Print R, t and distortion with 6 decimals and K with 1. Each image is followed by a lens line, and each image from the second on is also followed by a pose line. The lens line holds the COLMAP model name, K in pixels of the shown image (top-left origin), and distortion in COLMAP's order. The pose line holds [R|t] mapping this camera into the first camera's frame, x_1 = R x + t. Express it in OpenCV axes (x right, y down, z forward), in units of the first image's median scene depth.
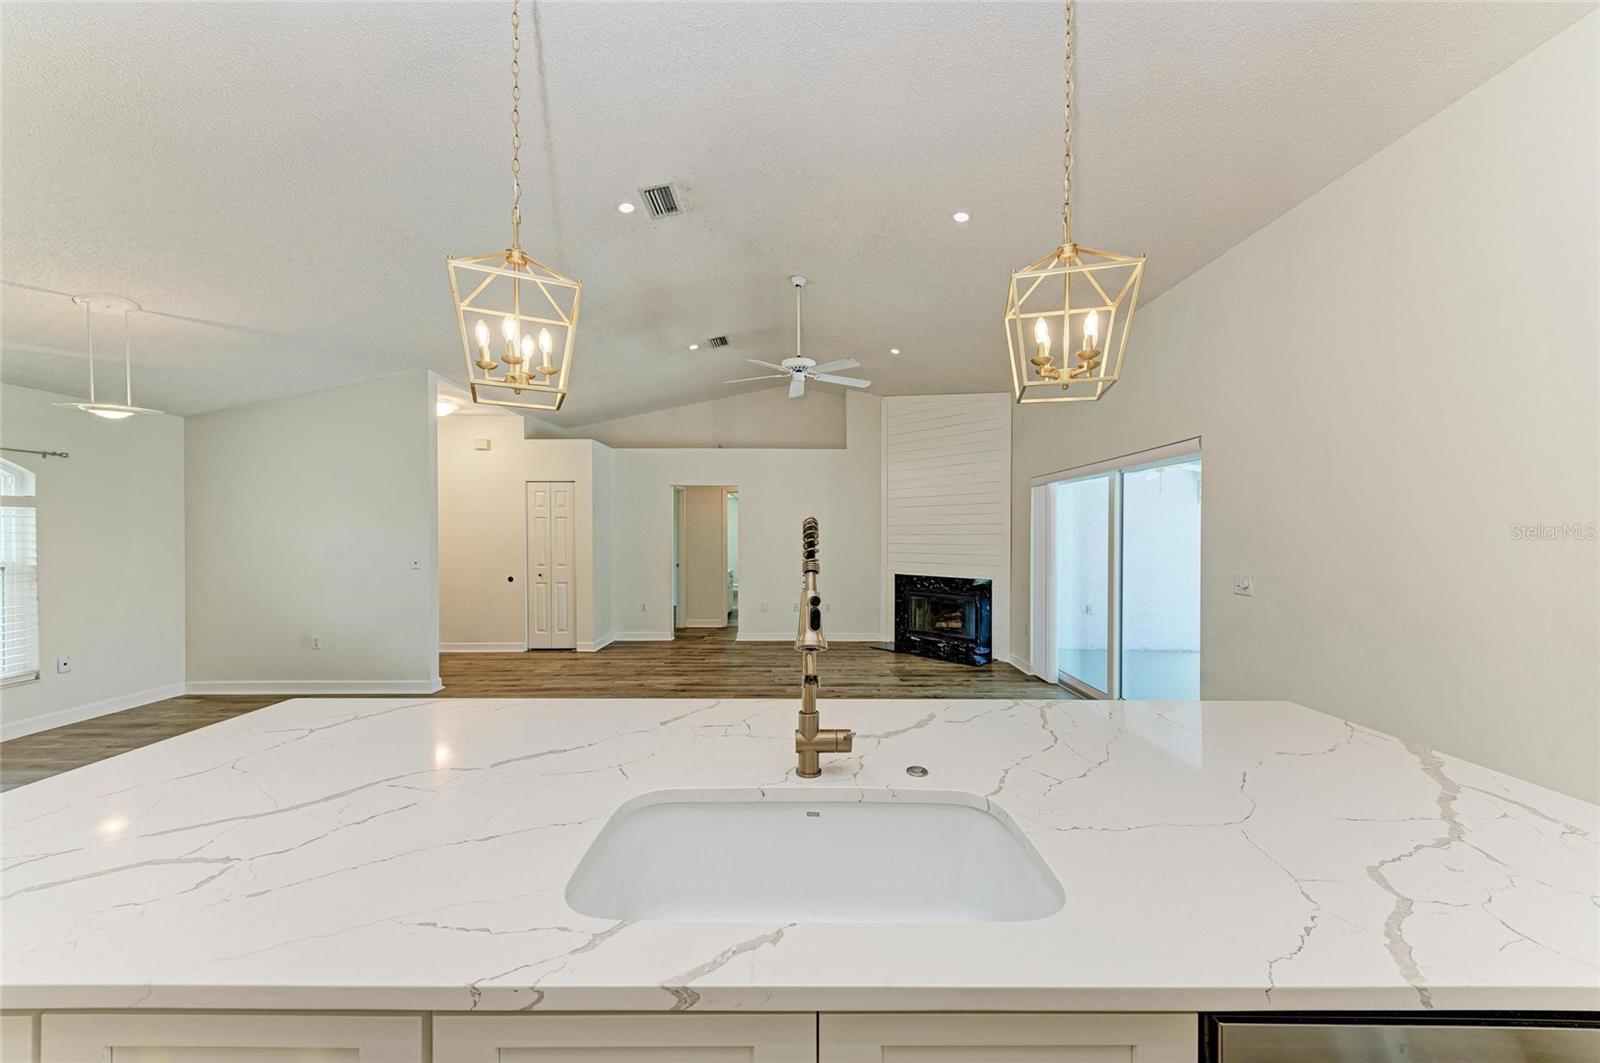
lens RADIAL K [[559.4, 0, 808.2], [0, 559.4, 537.6], [0, 0, 1]] dist [0.007945, -0.000823]
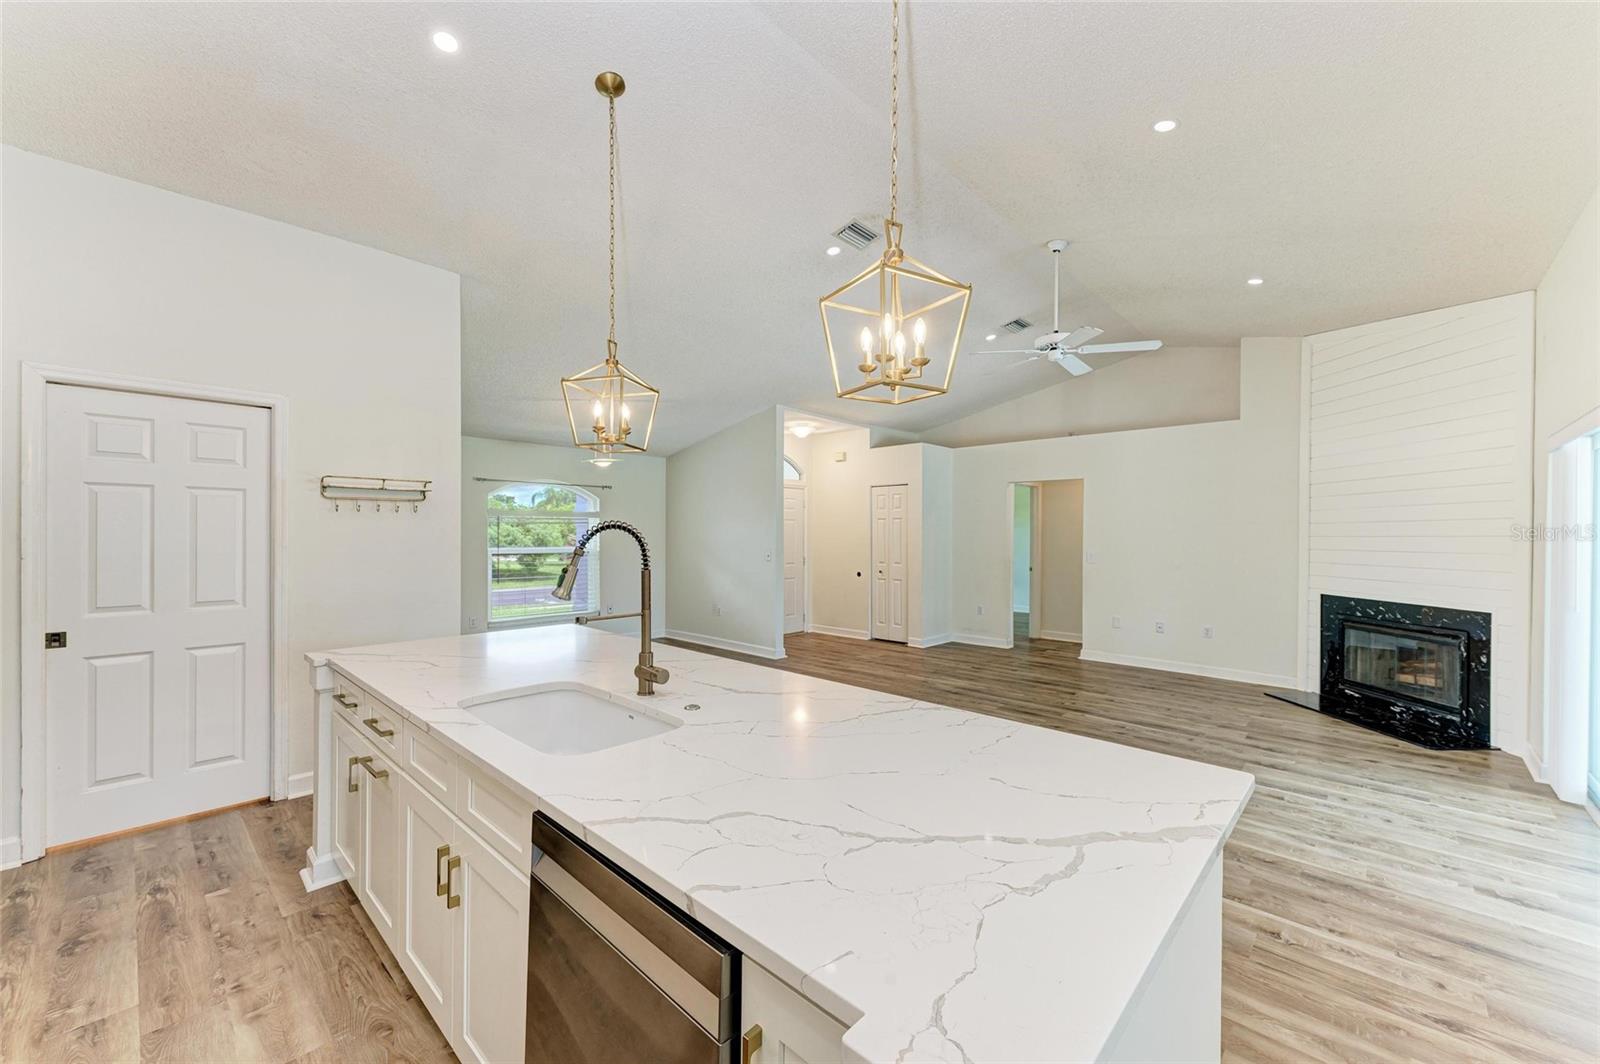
lens RADIAL K [[621.7, 0, 805.4], [0, 621.7, 532.1], [0, 0, 1]] dist [0.010232, -0.001914]
pose [[0.727577, -0.000230, -0.686026, 0.256997], [-0.007905, 0.999931, -0.008719, 0.001599], [0.685981, 0.011767, 0.727524, 0.017362]]
